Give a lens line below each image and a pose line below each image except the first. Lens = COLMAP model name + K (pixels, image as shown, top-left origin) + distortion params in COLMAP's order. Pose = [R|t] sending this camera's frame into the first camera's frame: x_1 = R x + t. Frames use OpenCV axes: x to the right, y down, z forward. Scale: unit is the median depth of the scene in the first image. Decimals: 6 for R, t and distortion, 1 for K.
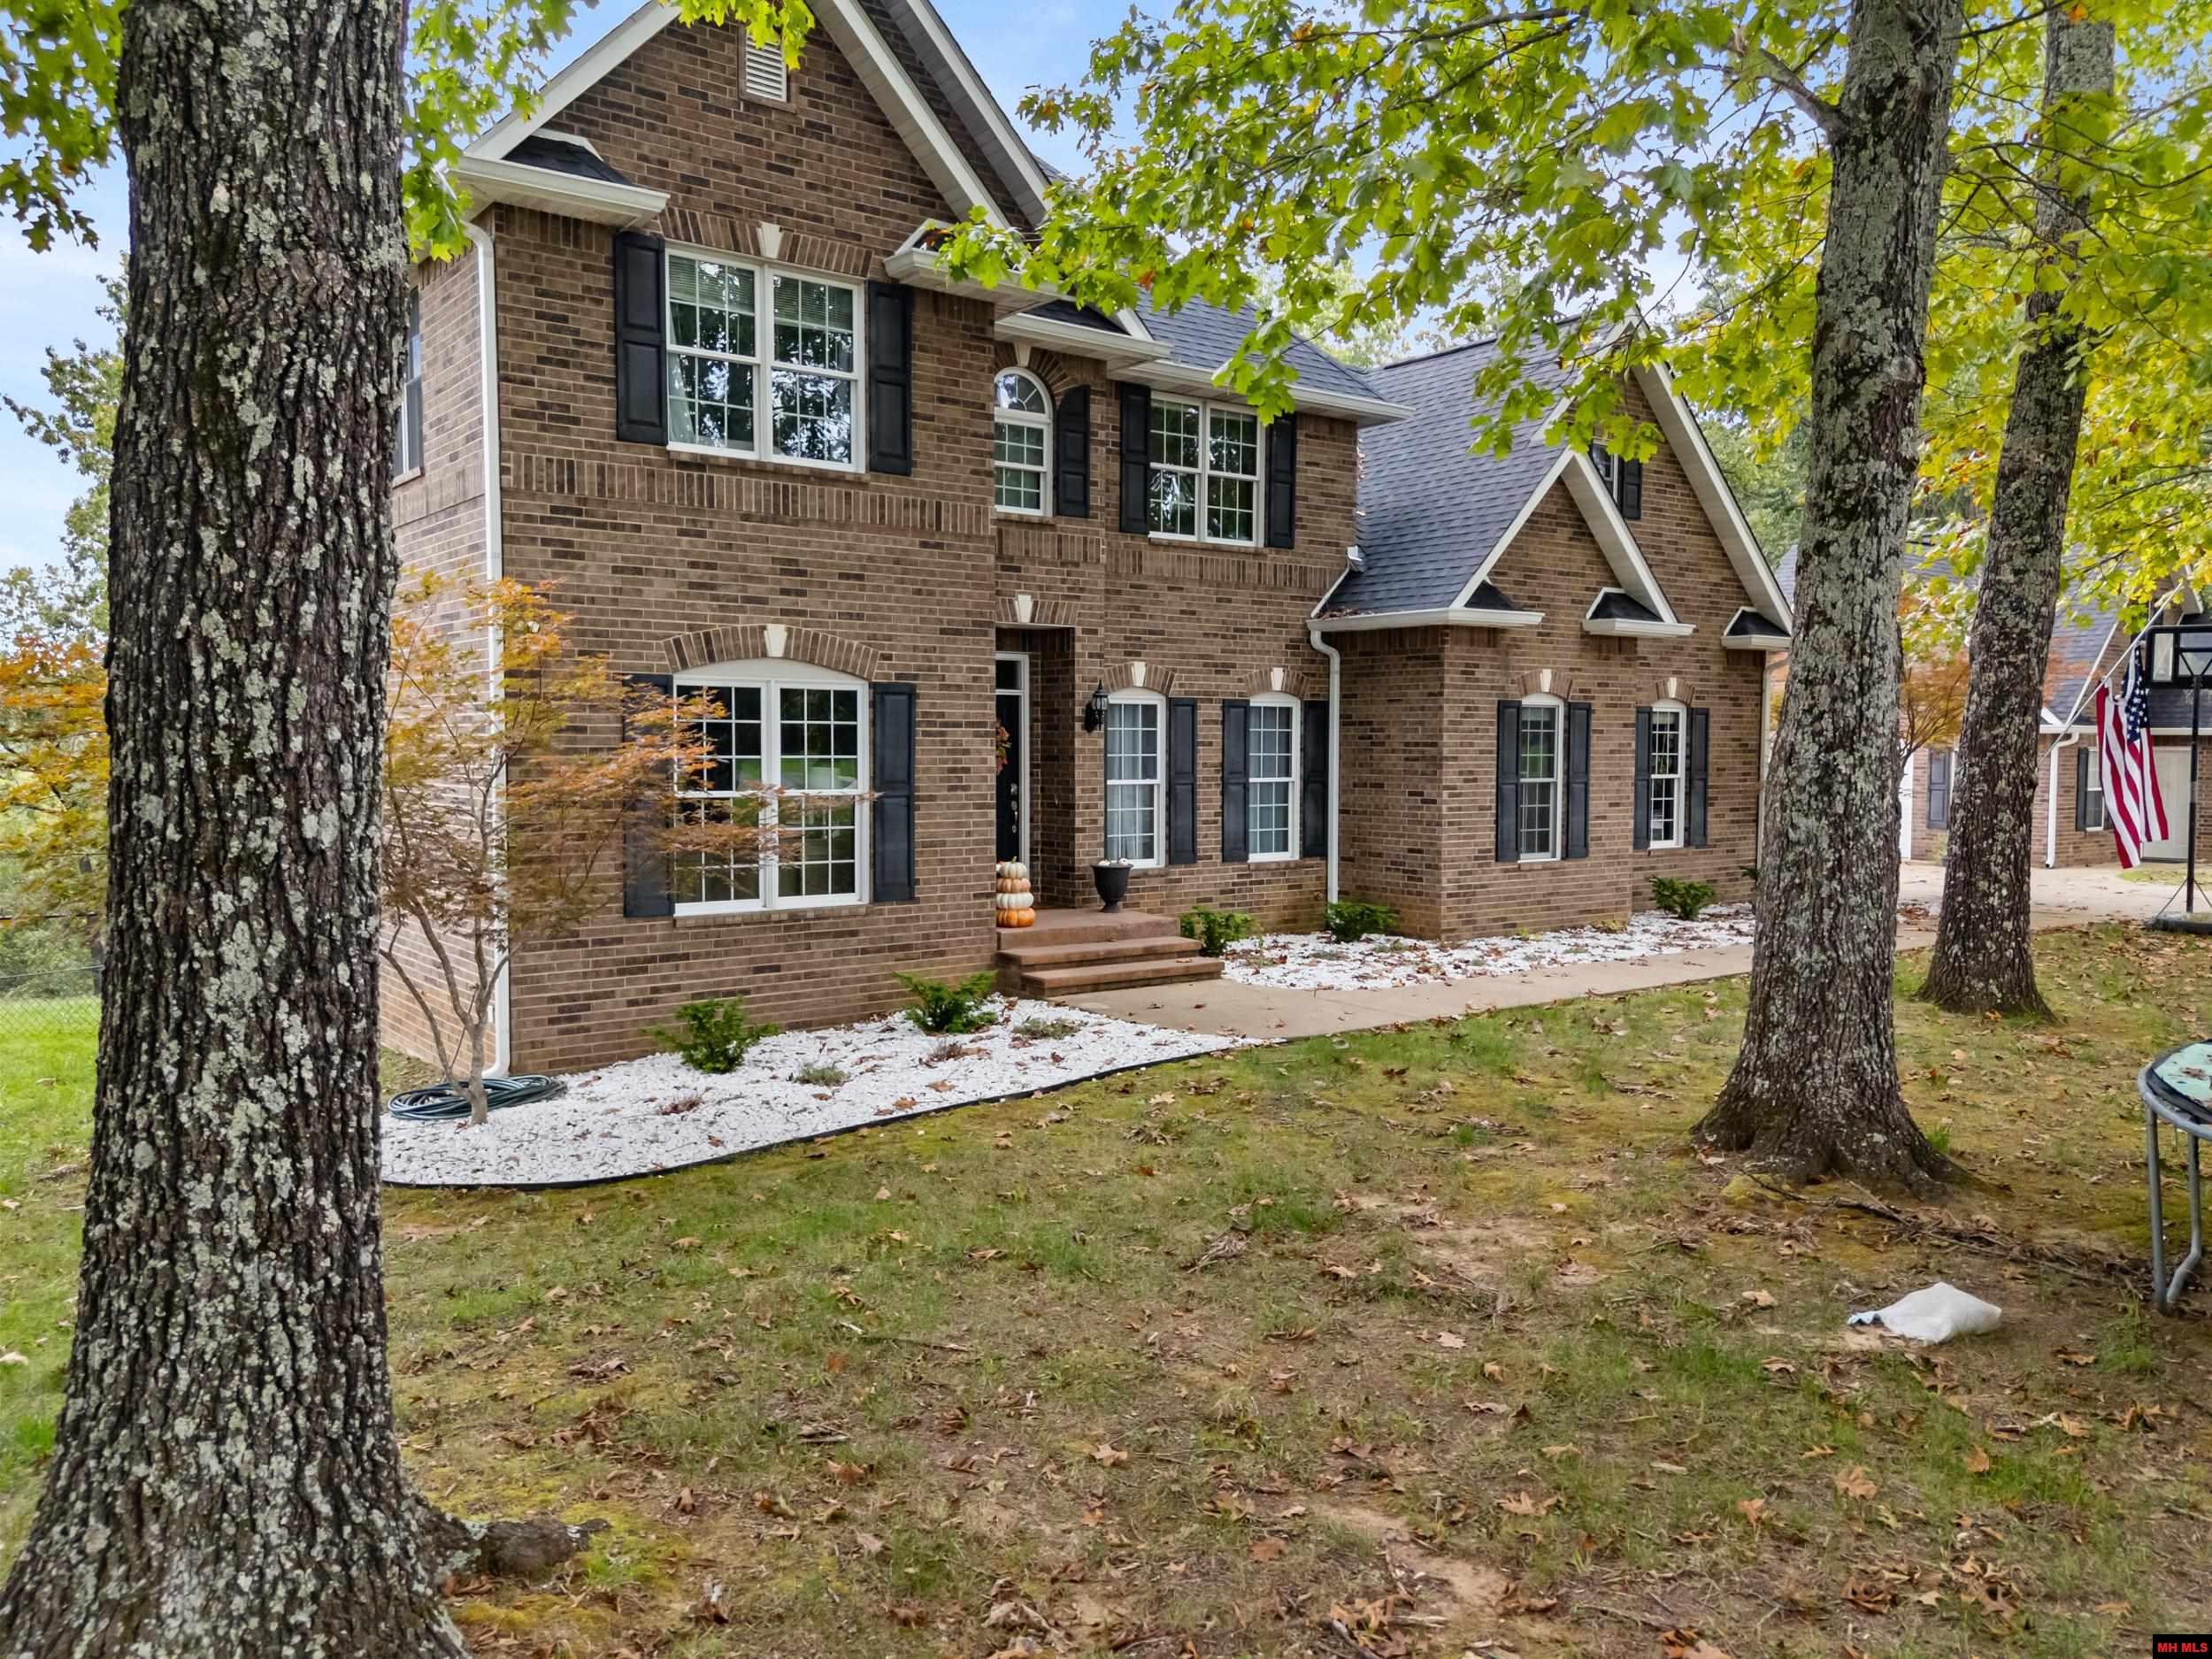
lens RADIAL K [[1605.1, 0, 1075.5], [0, 1605.1, 865.8], [0, 0, 1]] dist [0.004618, -0.004262]
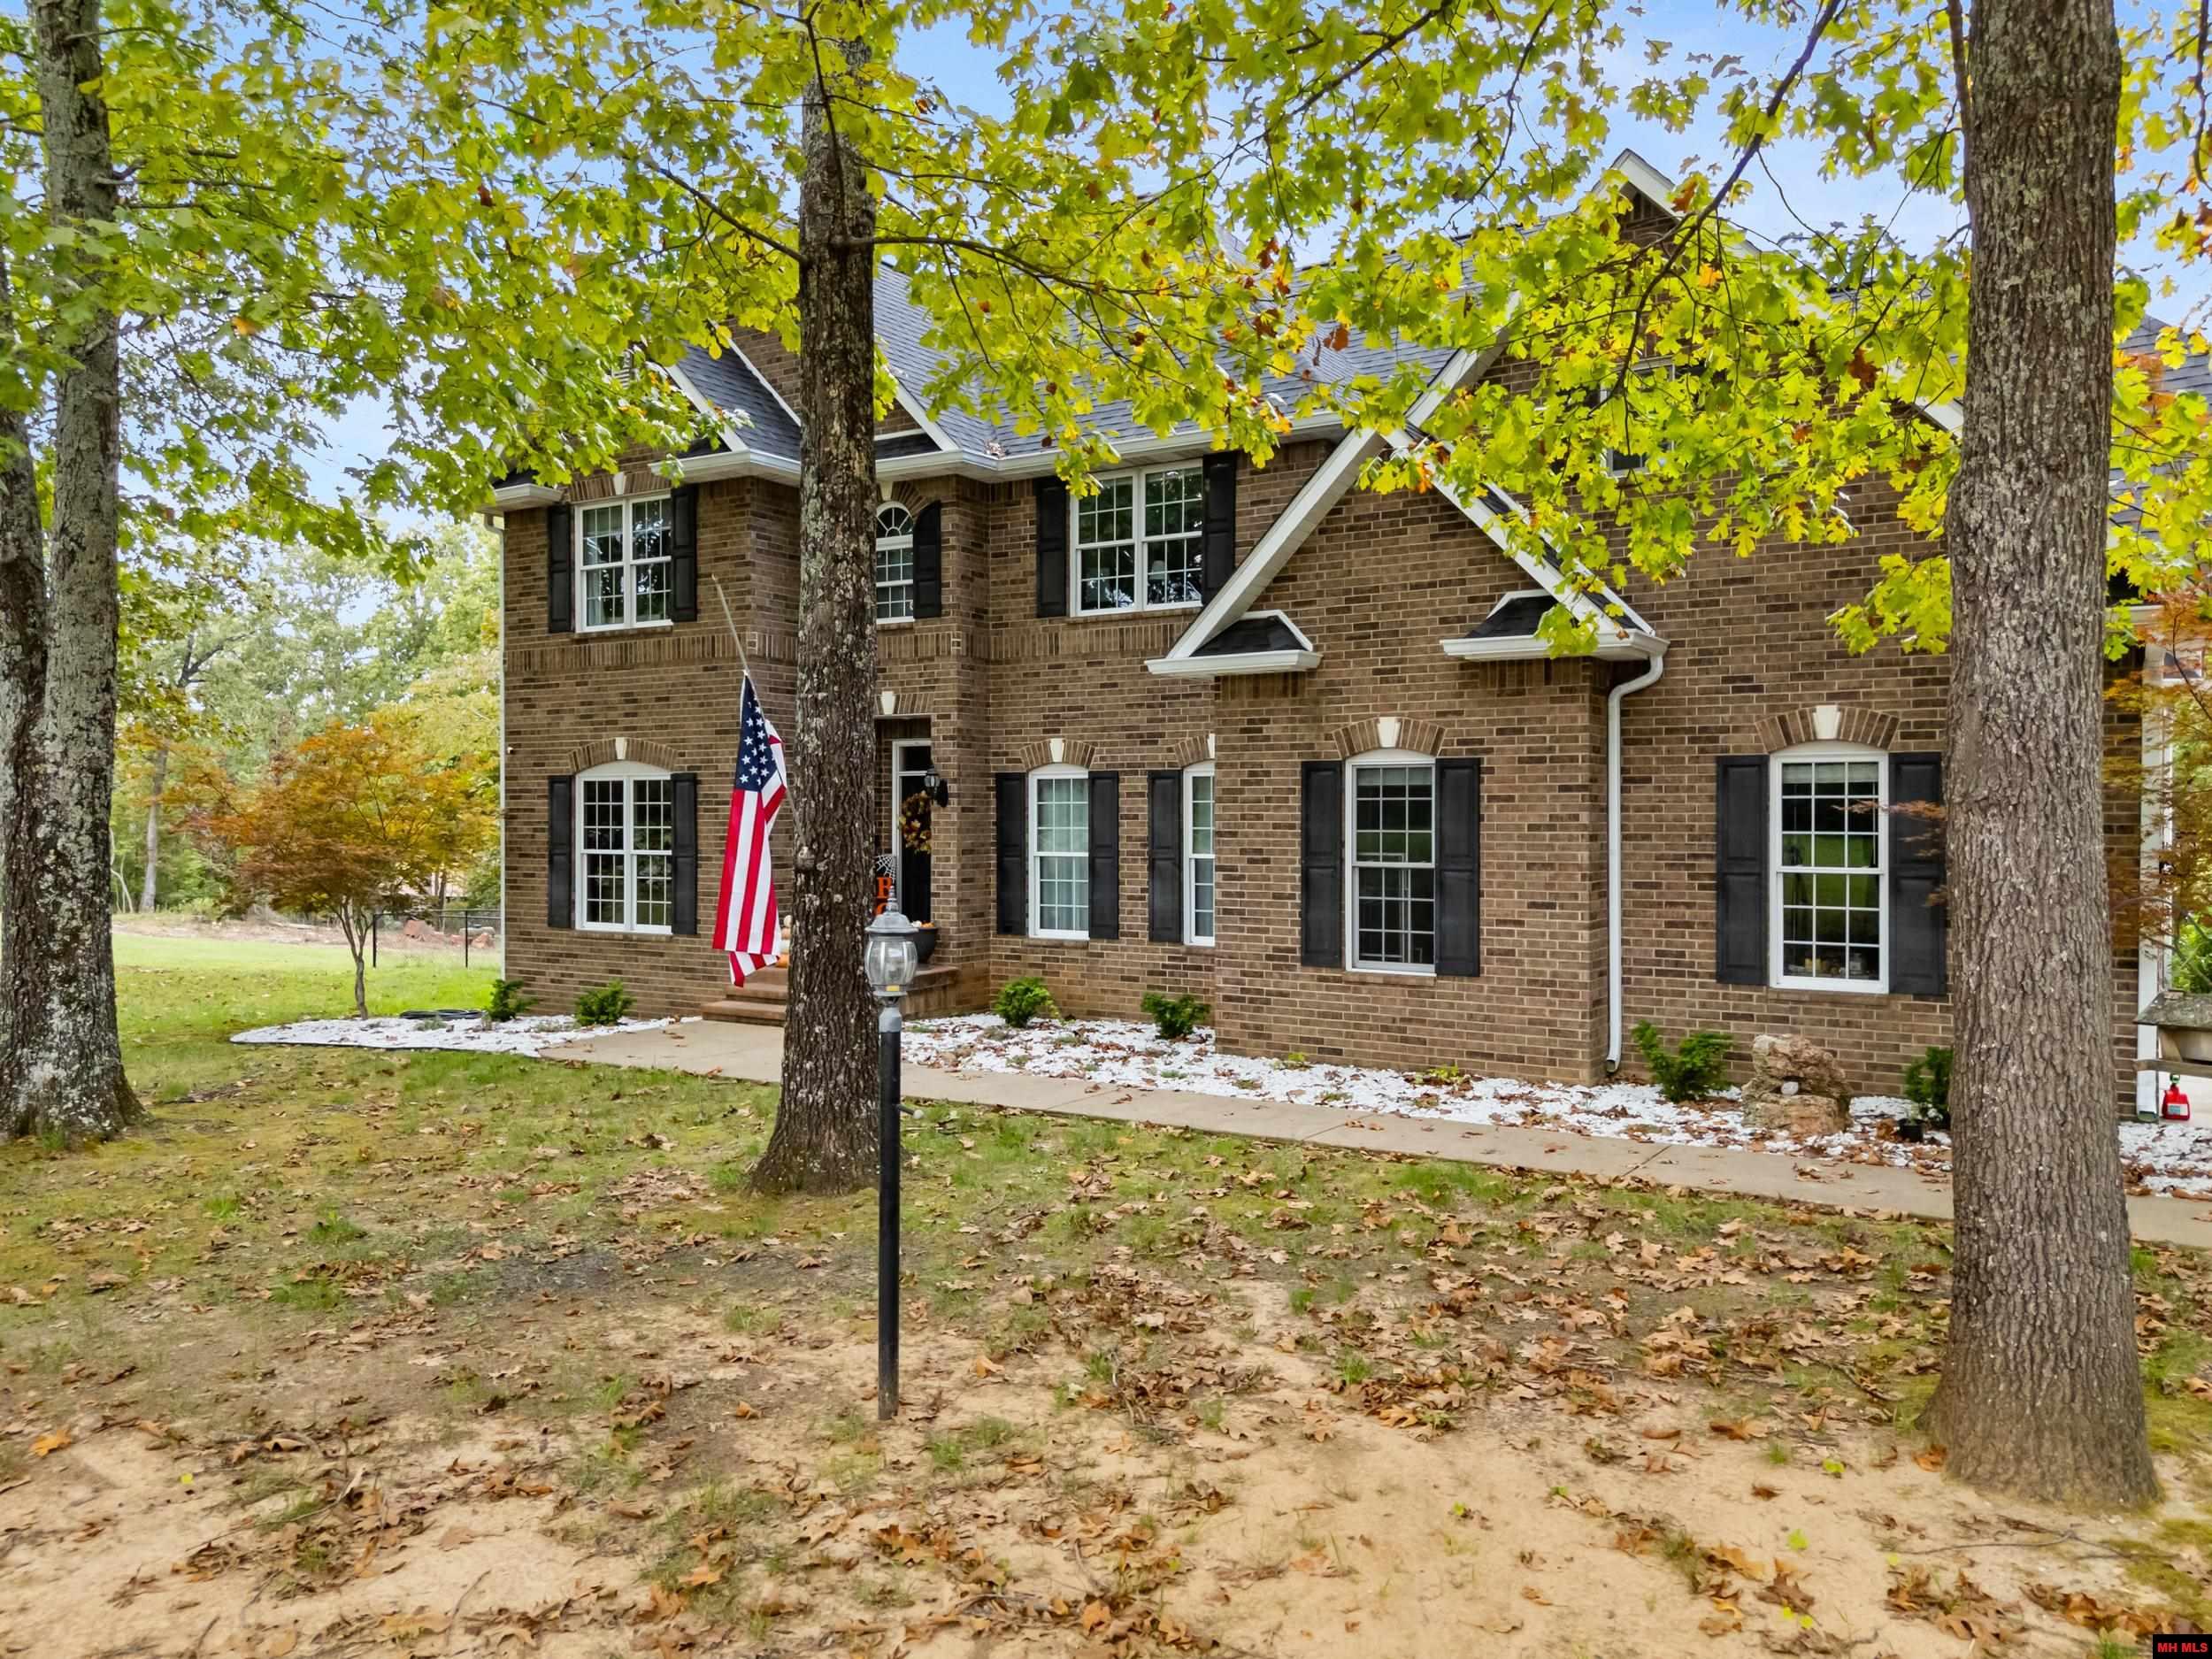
lens RADIAL K [[1614.1, 0, 1110.2], [0, 1614.1, 820.9], [0, 0, 1]] dist [0.104257, -0.110345]
pose [[0.368388, 0.000021, -0.929672, 1.266970], [-0.068958, 0.997246, -0.027302, -0.059242], [0.927111, 0.074166, 0.367375, 0.809121]]
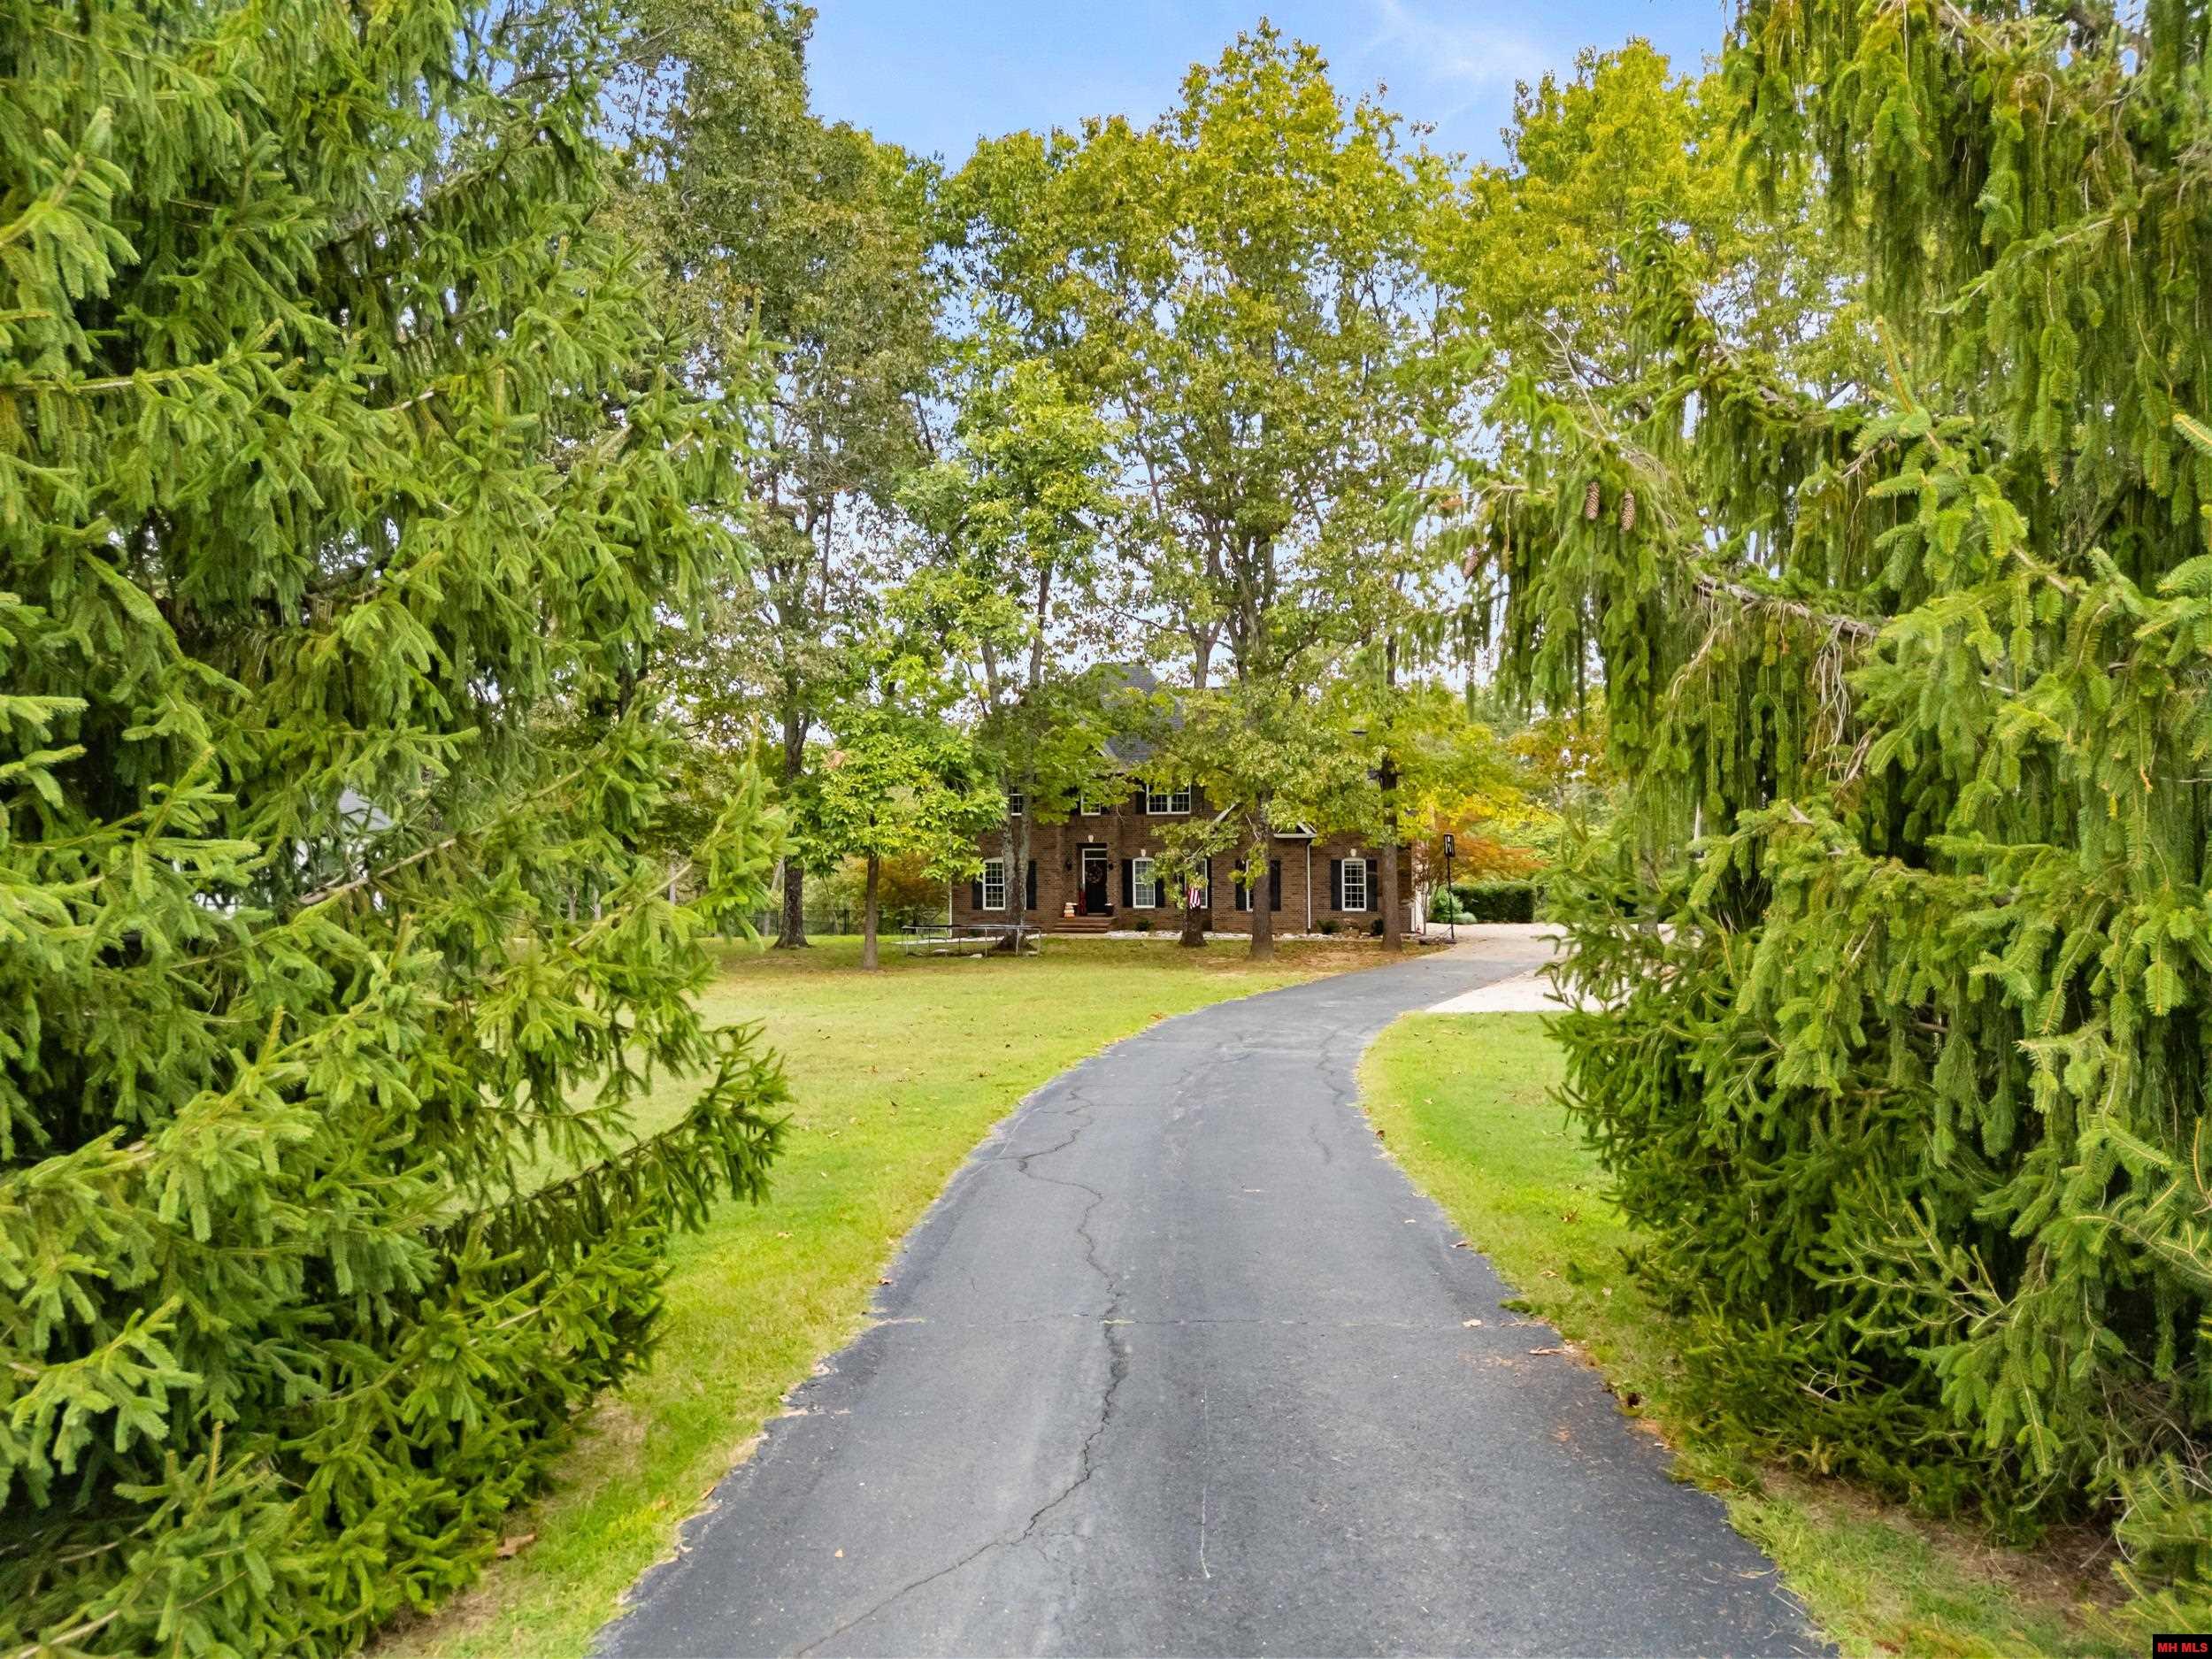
lens RADIAL K [[1614.1, 0, 1110.2], [0, 1614.1, 820.9], [0, 0, 1]] dist [0.104257, -0.110345]
pose [[0.652947, -0.010038, -0.757337, 3.328321], [-0.045835, 0.997556, -0.052739, 0.000687], [0.756016, 0.069149, 0.650891, -1.699061]]
